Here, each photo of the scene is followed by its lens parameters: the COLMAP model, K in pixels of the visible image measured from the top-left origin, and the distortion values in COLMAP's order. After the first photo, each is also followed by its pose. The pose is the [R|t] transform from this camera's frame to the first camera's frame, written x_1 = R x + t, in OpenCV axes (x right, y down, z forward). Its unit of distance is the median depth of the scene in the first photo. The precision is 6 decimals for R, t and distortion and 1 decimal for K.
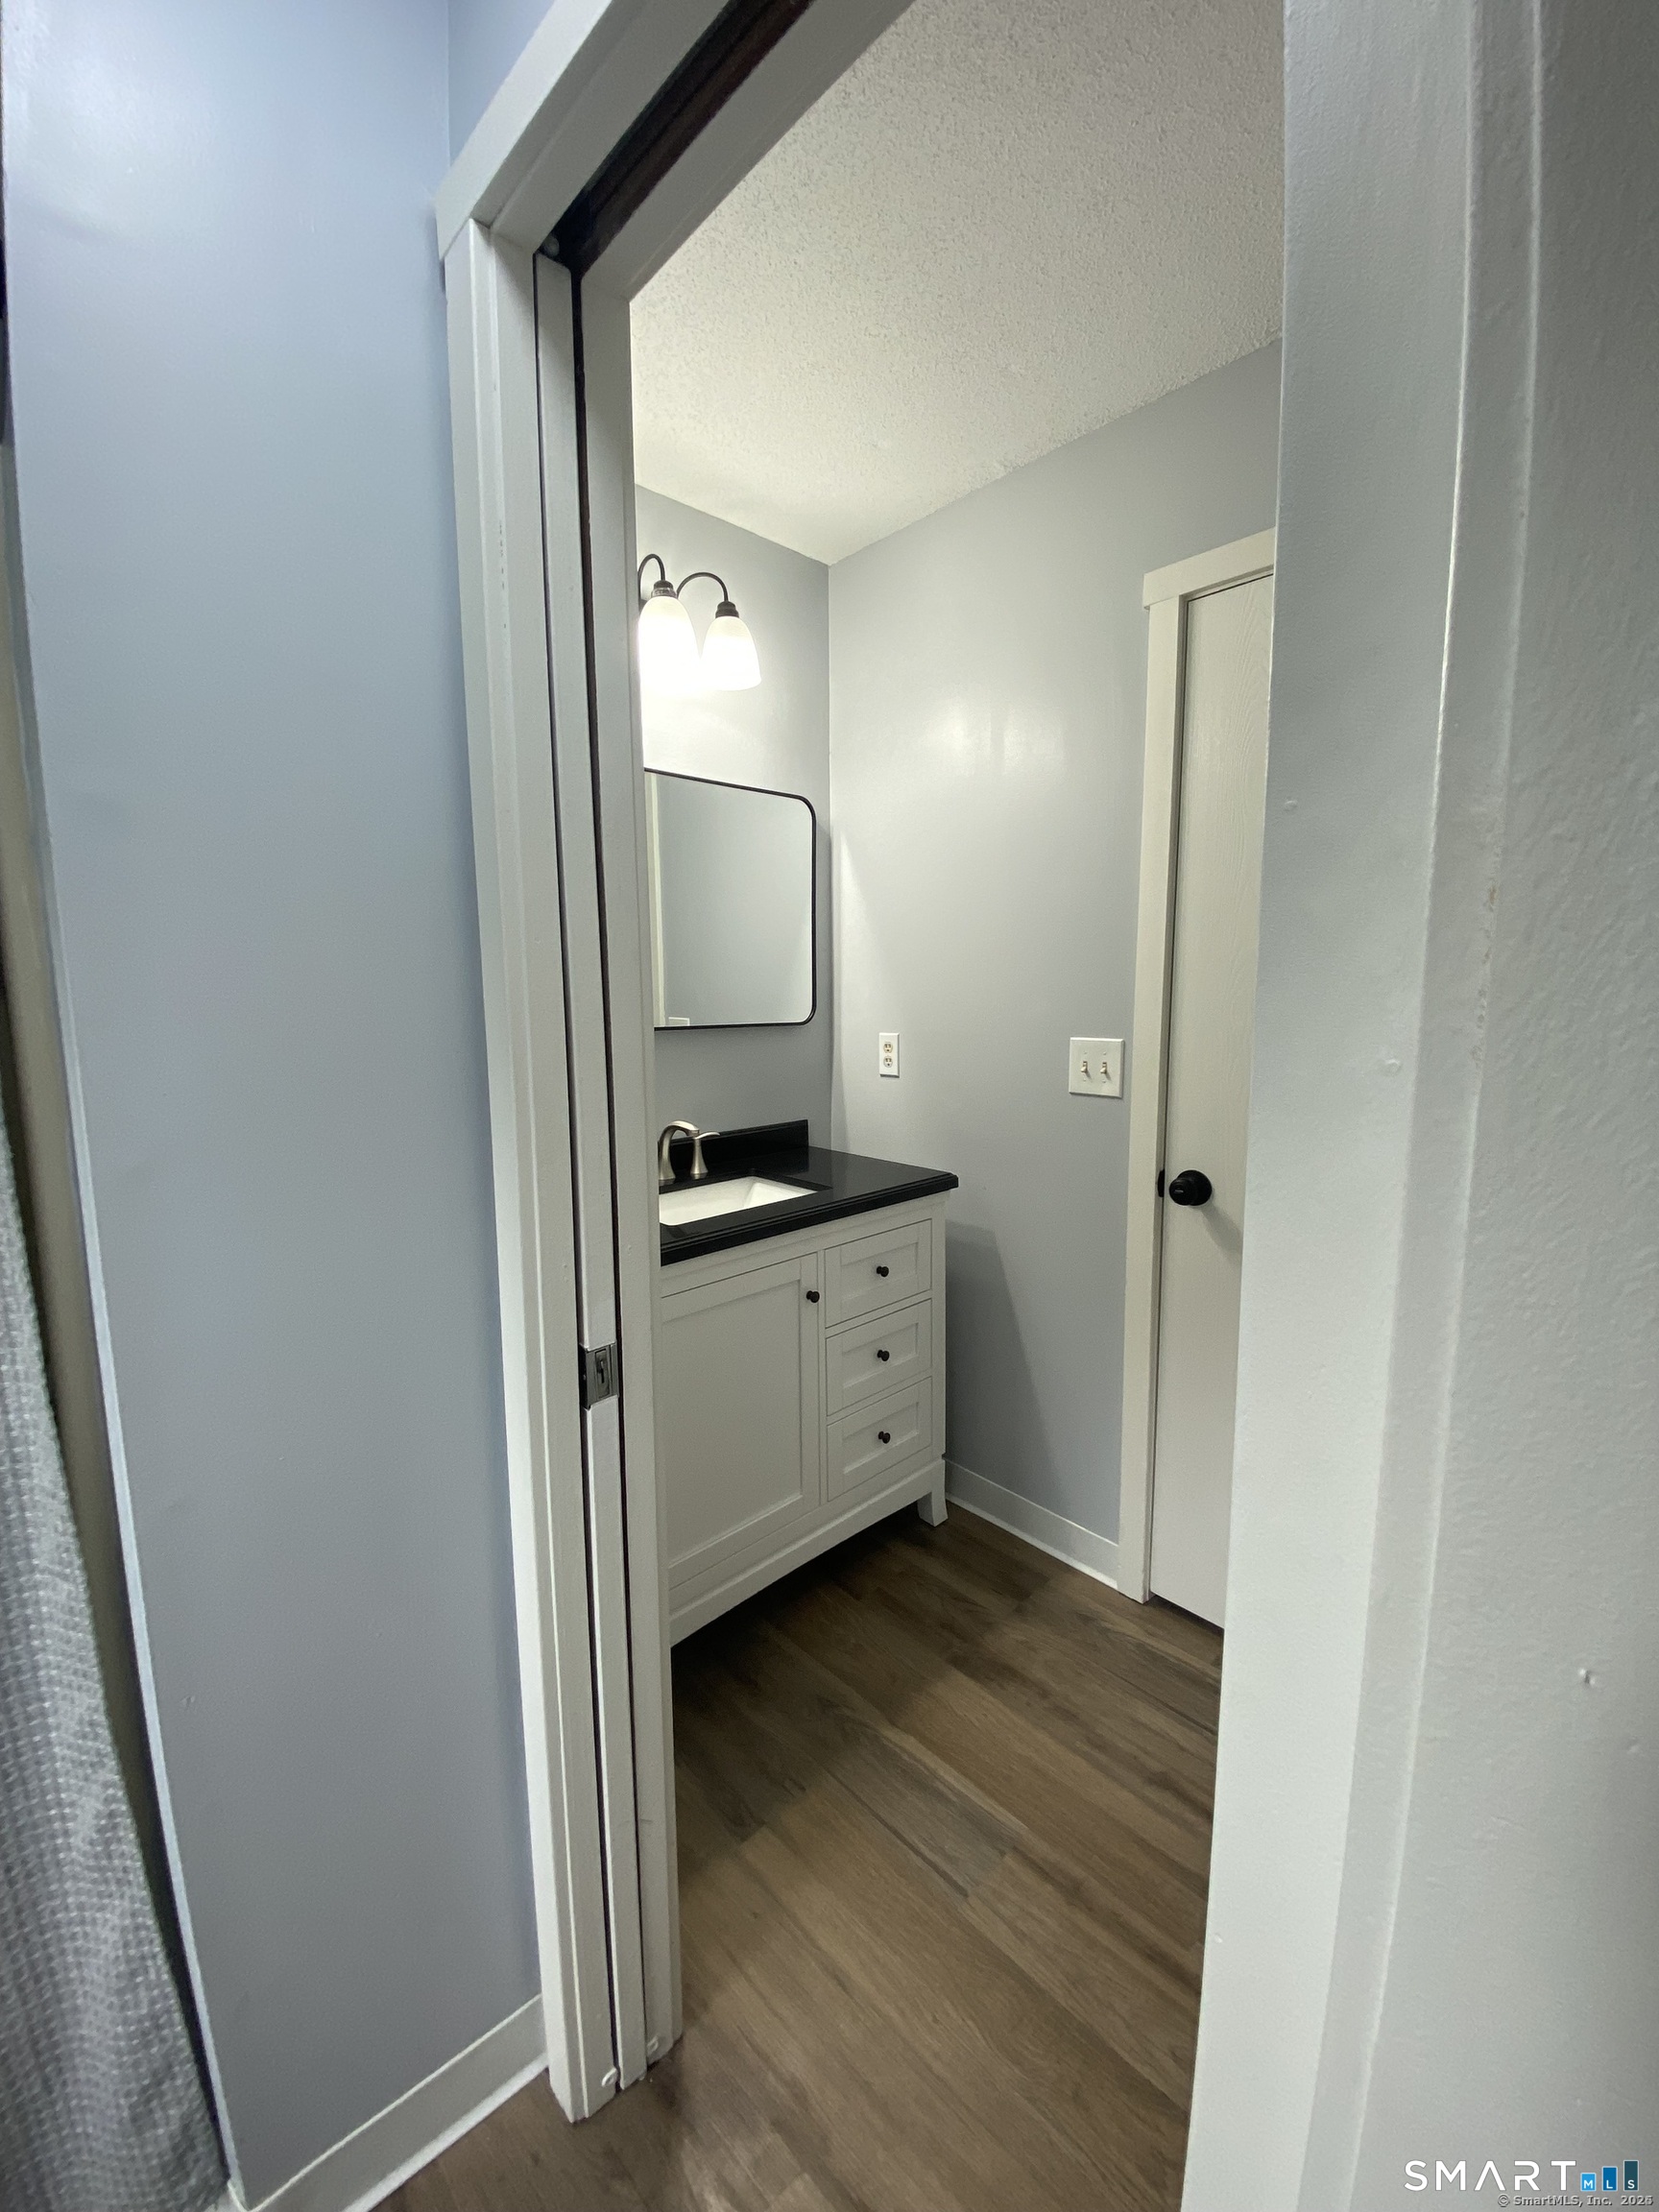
lens RADIAL K [[901.0, 0, 838.3], [0, 901.0, 1108.4], [0, 0, 1]] dist [0.000824, 0.000062]
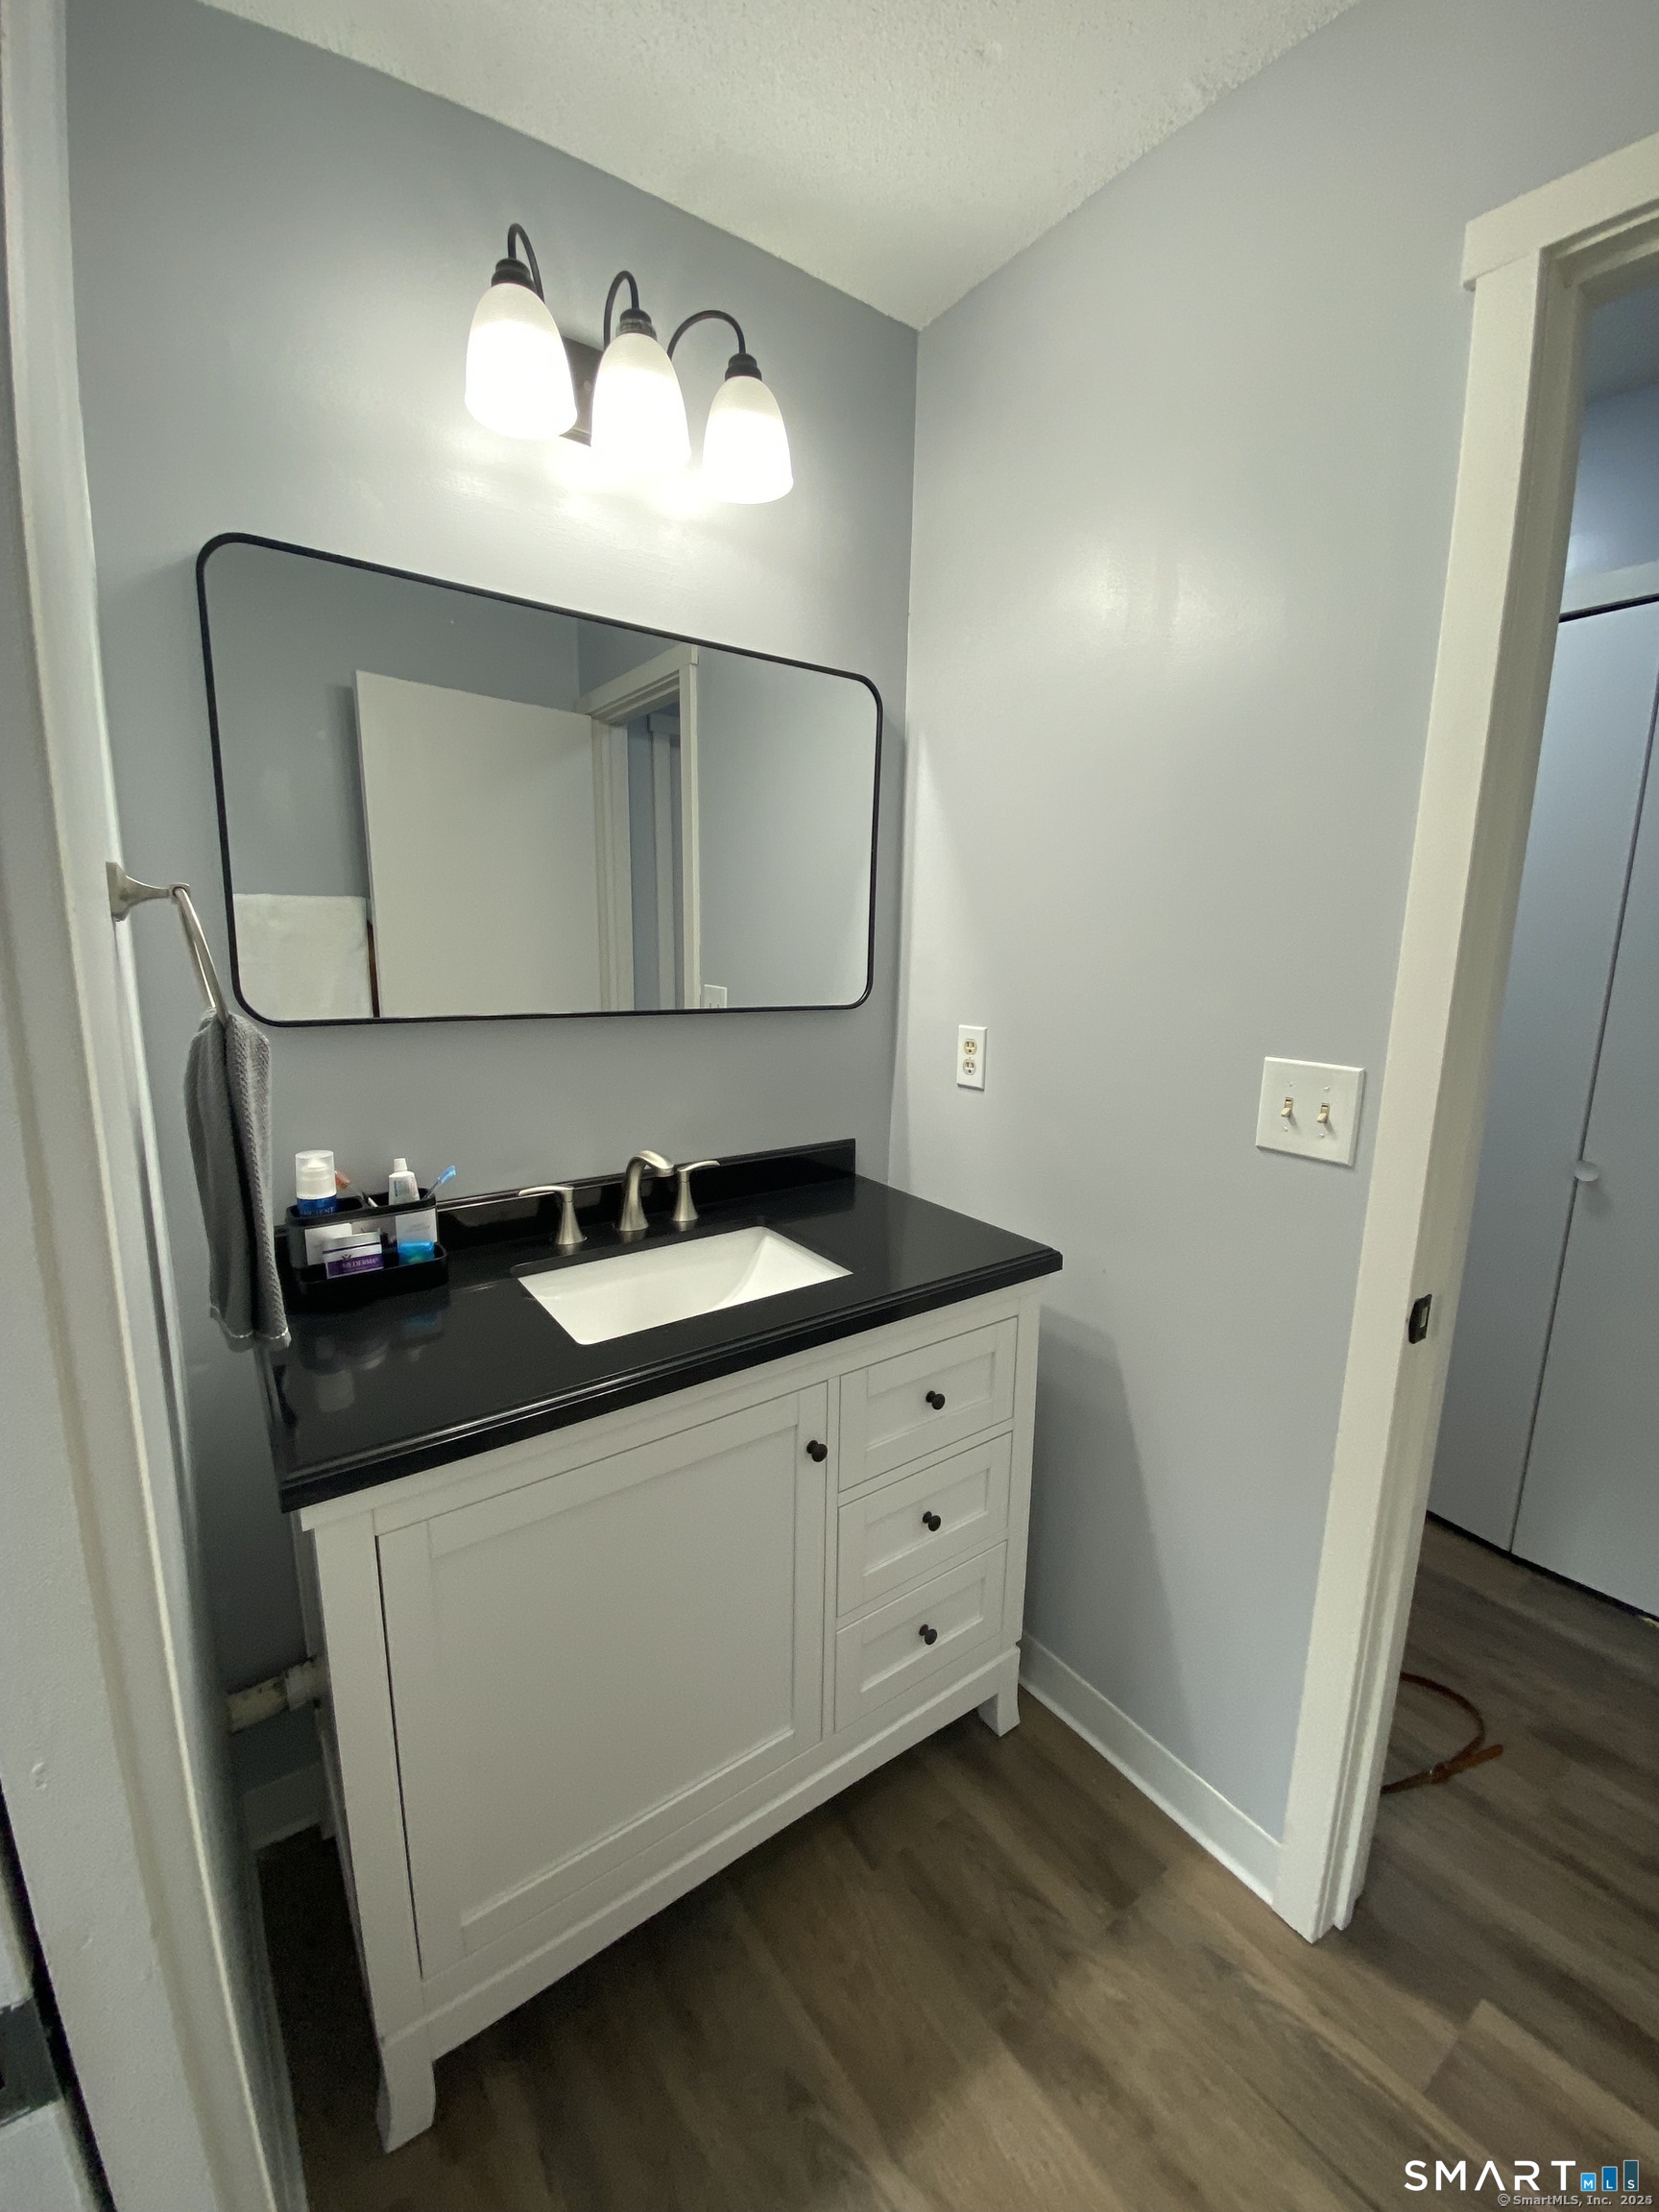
lens RADIAL K [[890.3, 0, 829.5], [0, 890.3, 1106.0], [0, 0, 1]] dist [0.001085, -0.014620]
pose [[0.989737, 0.049732, -0.133969, 0.047787], [-0.042081, 0.997350, 0.059349, -0.066389], [0.136566, -0.053102, 0.989207, 0.351865]]
